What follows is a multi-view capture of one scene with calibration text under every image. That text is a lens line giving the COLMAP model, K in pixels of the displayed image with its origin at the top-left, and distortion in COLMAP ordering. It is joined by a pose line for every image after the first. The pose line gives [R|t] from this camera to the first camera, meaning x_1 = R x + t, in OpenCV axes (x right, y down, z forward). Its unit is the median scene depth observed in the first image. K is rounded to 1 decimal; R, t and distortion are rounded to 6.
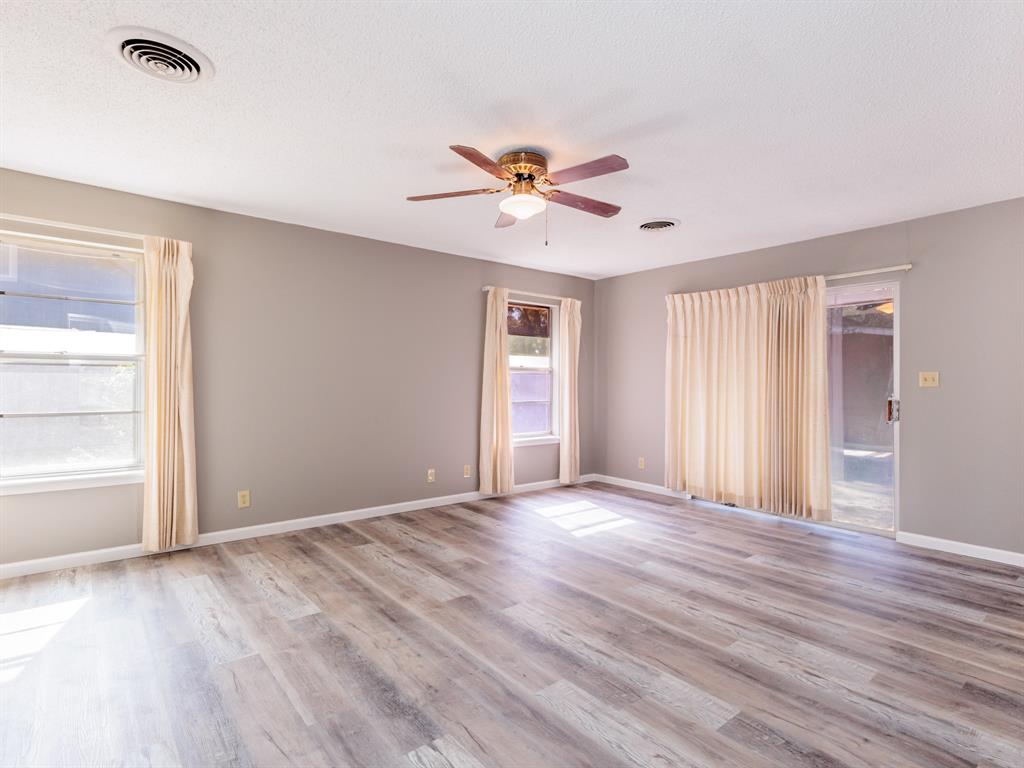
lens RADIAL K [[528.8, 0, 514.7], [0, 528.8, 379.2], [0, 0, 1]] dist [0.009312, -0.001458]
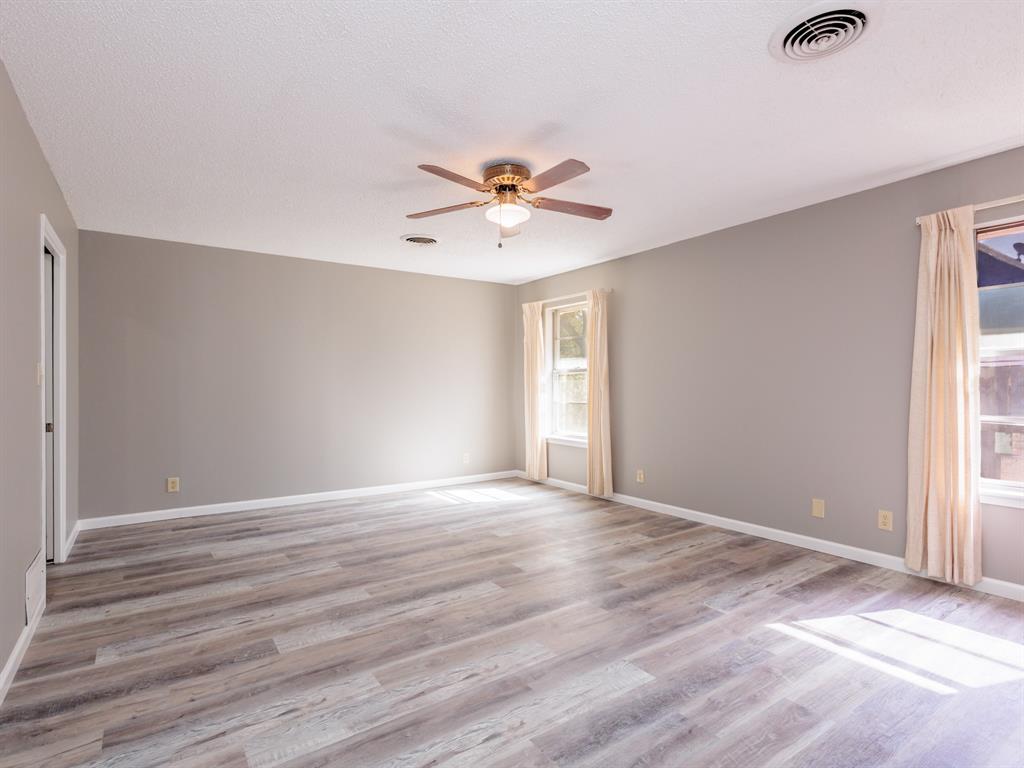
lens RADIAL K [[528.8, 0, 508.5], [0, 528.8, 383.7], [0, 0, 1]] dist [0.009312, -0.001458]
pose [[-0.086594, -0.009591, -0.996198, 1.155614], [0.011155, 0.999882, -0.010596, 0.021758], [0.996181, -0.012030, -0.086477, 1.185186]]
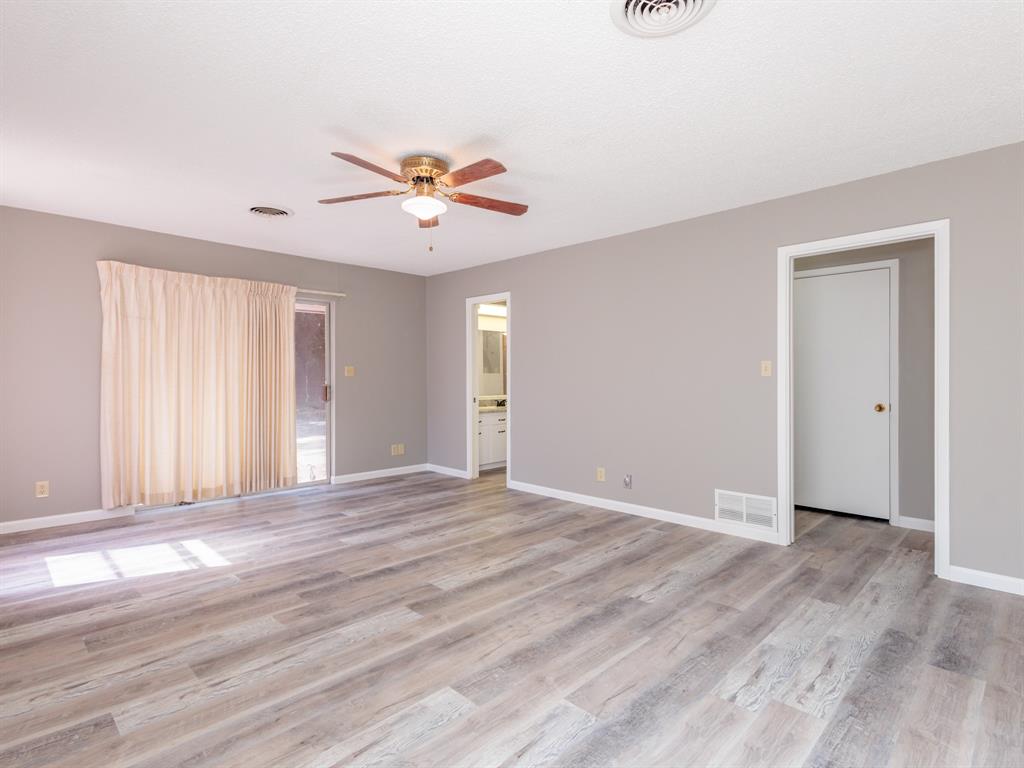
lens RADIAL K [[528.8, 0, 511.3], [0, 528.8, 381.1], [0, 0, 1]] dist [0.009312, -0.001458]
pose [[-0.100098, -0.017036, 0.994832, -1.126983], [-0.008992, 0.999828, 0.016217, 0.000375], [-0.994937, -0.007322, -0.100233, 1.013656]]
